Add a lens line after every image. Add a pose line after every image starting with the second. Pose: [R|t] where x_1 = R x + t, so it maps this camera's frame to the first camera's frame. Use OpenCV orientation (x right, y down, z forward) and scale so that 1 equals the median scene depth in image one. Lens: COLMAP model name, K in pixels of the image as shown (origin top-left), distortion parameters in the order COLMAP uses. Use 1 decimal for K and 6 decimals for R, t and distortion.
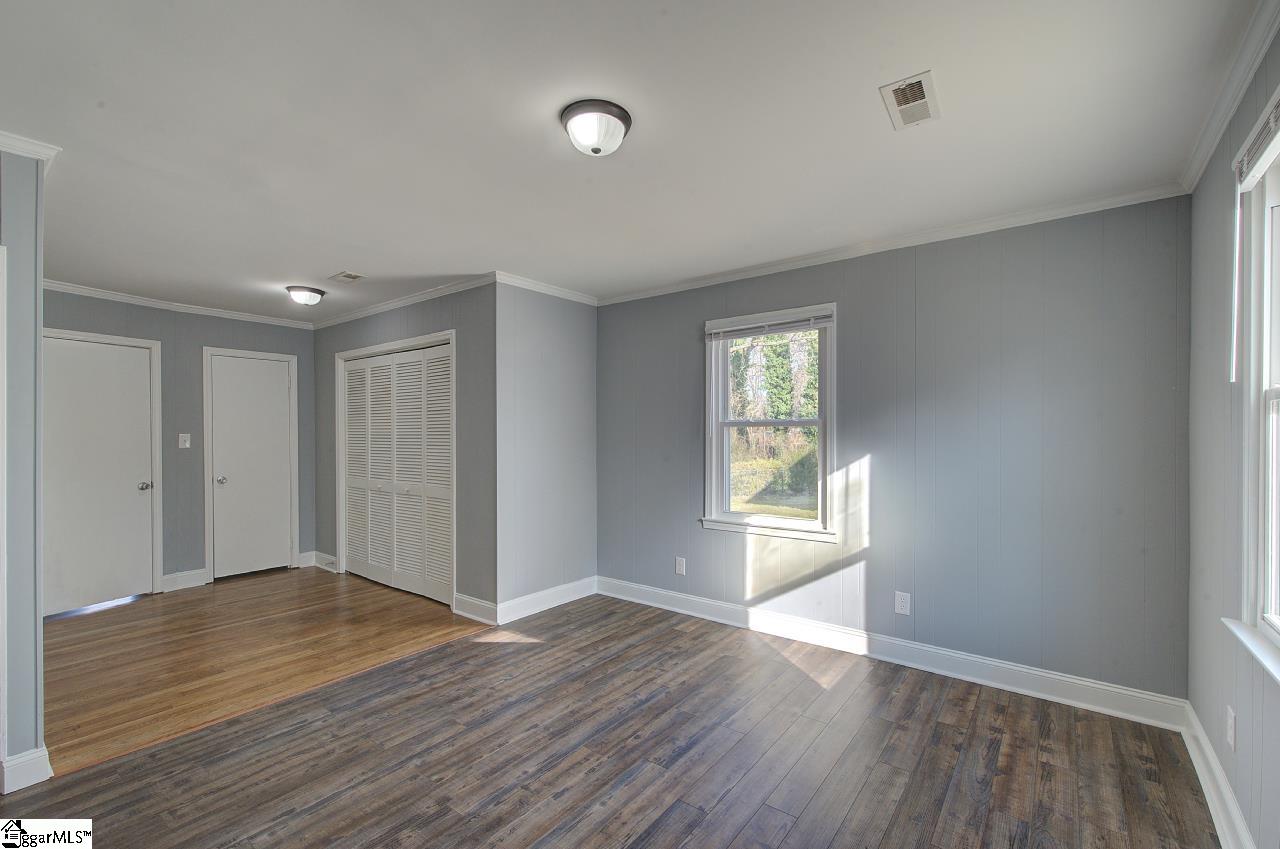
lens RADIAL K [[542.5, 0, 646.4], [0, 542.5, 427.2], [0, 0, 1]] dist [-0.000873, -0.000462]
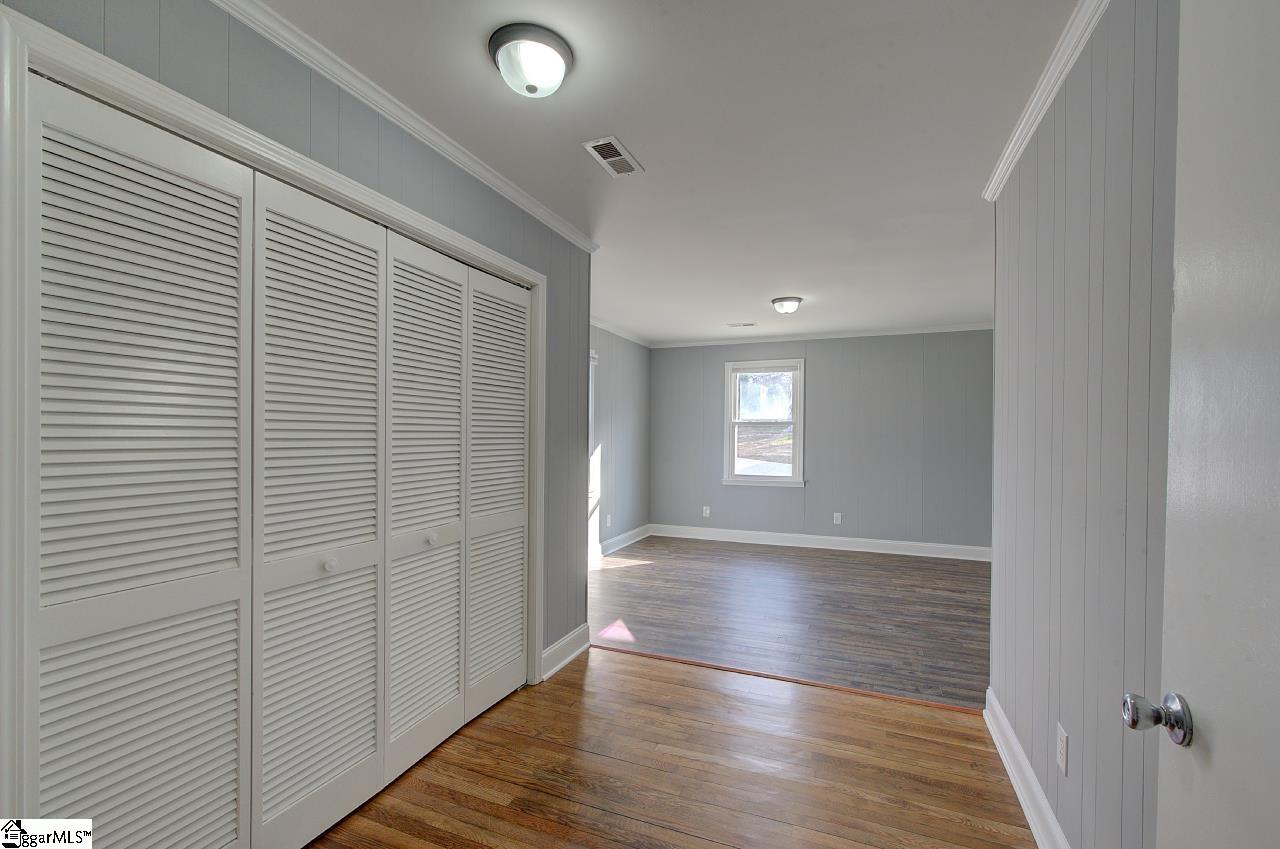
lens RADIAL K [[543.5, 0, 641.4], [0, 543.5, 437.5], [0, 0, 1]] dist [-0.001160, -0.000019]
pose [[-0.258214, -0.008085, 0.966054, -1.620620], [-0.019995, 0.999796, 0.003023, 0.029369], [-0.965881, -0.018536, -0.258323, 1.617506]]
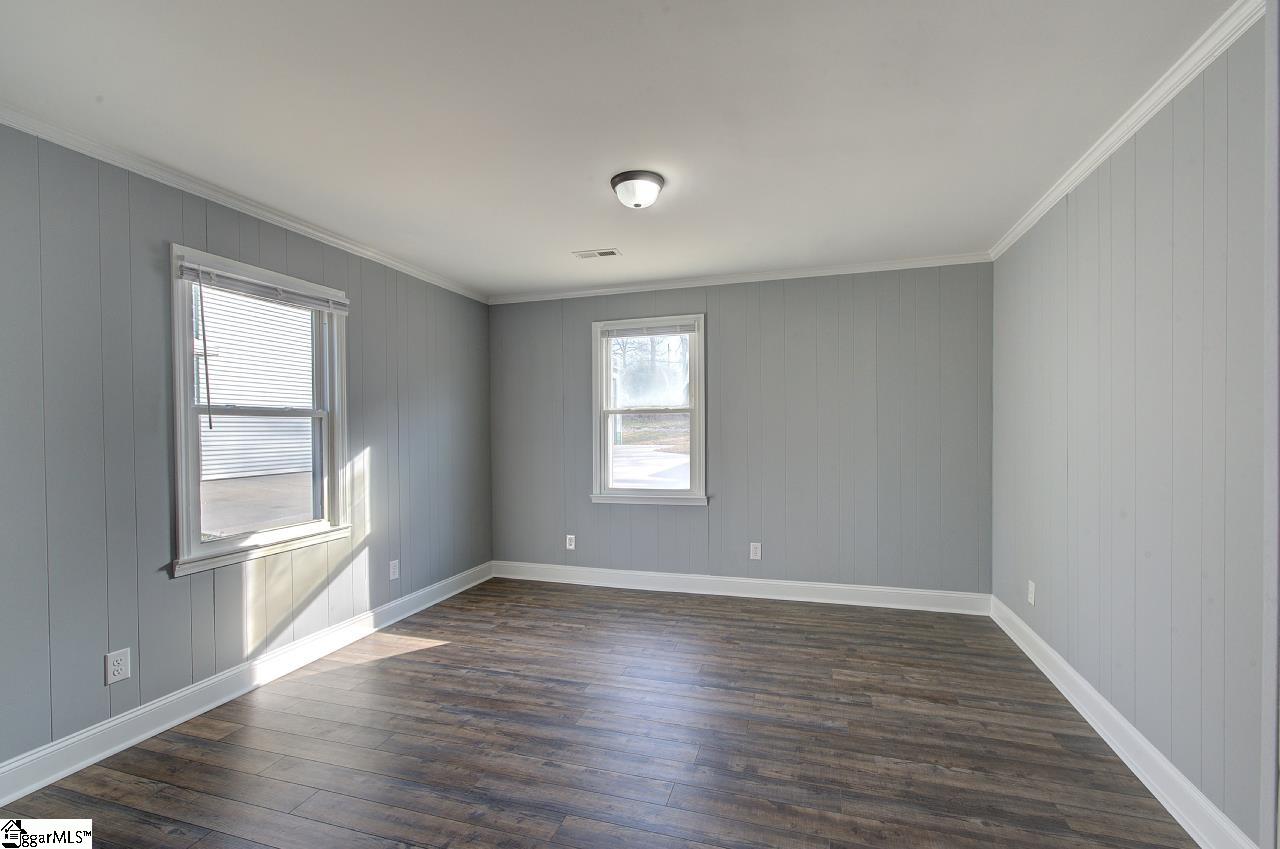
lens RADIAL K [[543.5, 0, 641.4], [0, 543.5, 437.5], [0, 0, 1]] dist [-0.001160, -0.000019]
pose [[-0.340098, -0.011428, 0.940320, -0.961120], [-0.002805, 0.999934, 0.011138, 0.023750], [-0.940386, 0.001150, -0.340108, 1.048258]]
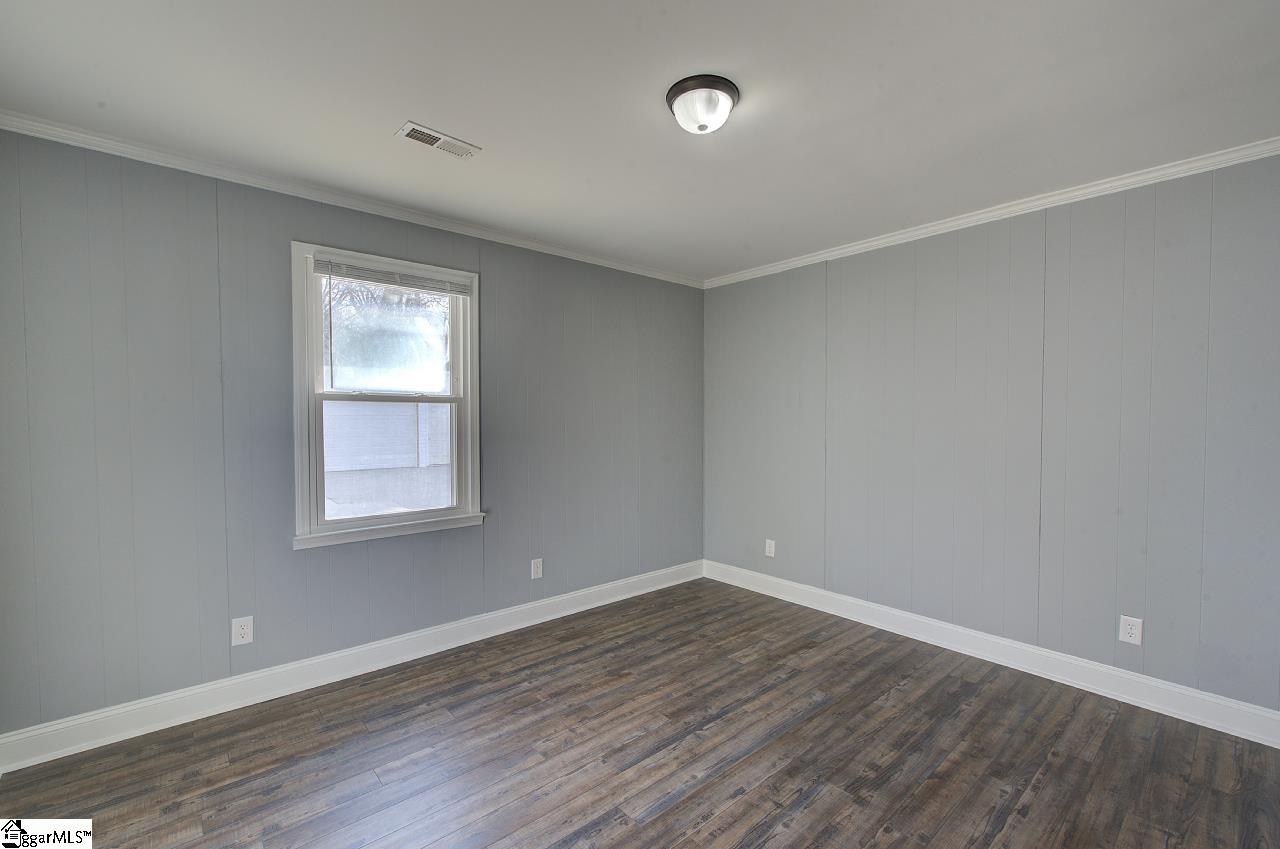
lens RADIAL K [[543.5, 0, 641.4], [0, 543.5, 437.5], [0, 0, 1]] dist [-0.001160, -0.000019]
pose [[-0.979276, -0.005309, 0.202462, -0.134720], [-0.001847, 0.999849, 0.017281, 0.022897], [-0.202523, 0.016549, -0.979138, 1.449056]]
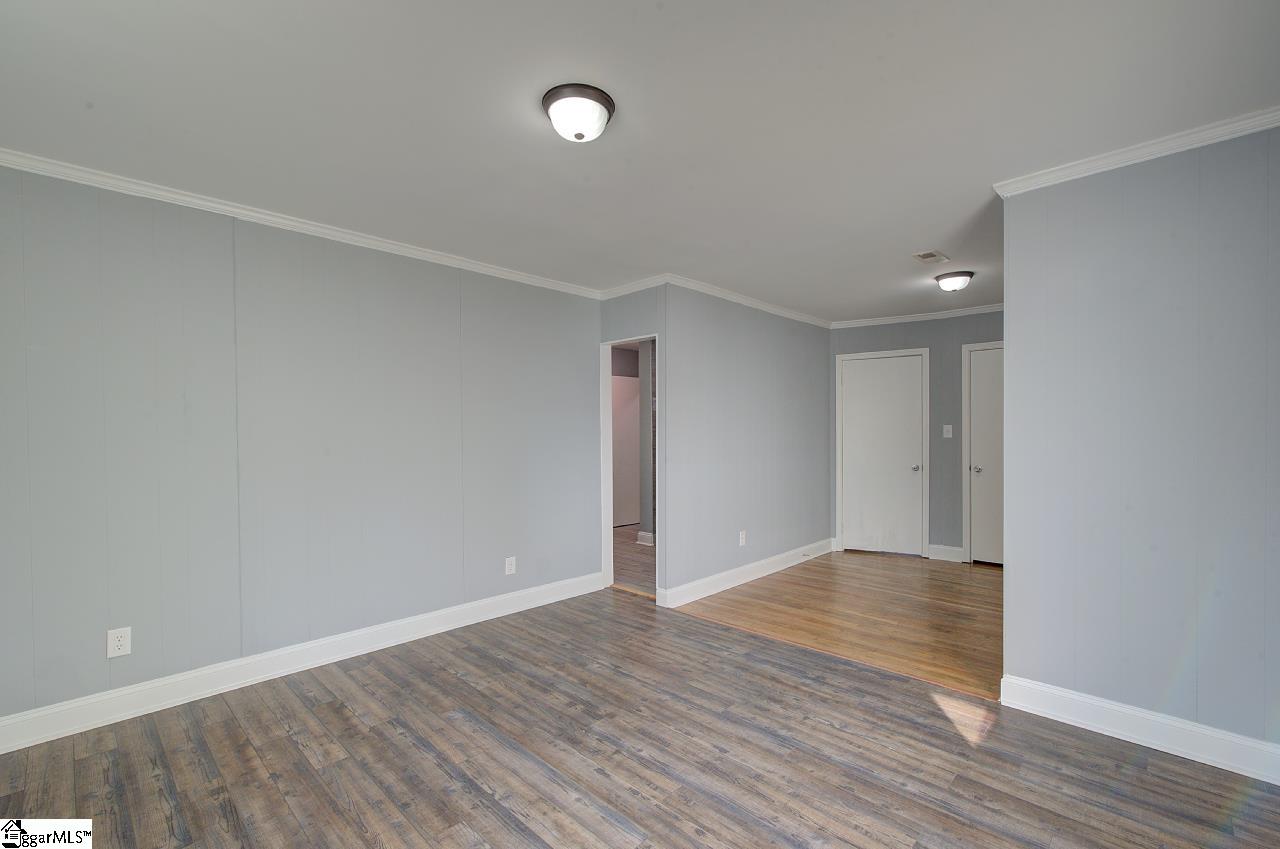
lens RADIAL K [[554.2, 0, 652.0], [0, 554.2, 430.8], [0, 0, 1]] dist [-0.001049, -0.000096]
pose [[-0.103658, 0.005368, -0.994598, 0.651434], [0.019570, 0.999803, 0.003357, 0.014579], [0.994420, -0.019116, -0.103743, 0.897764]]
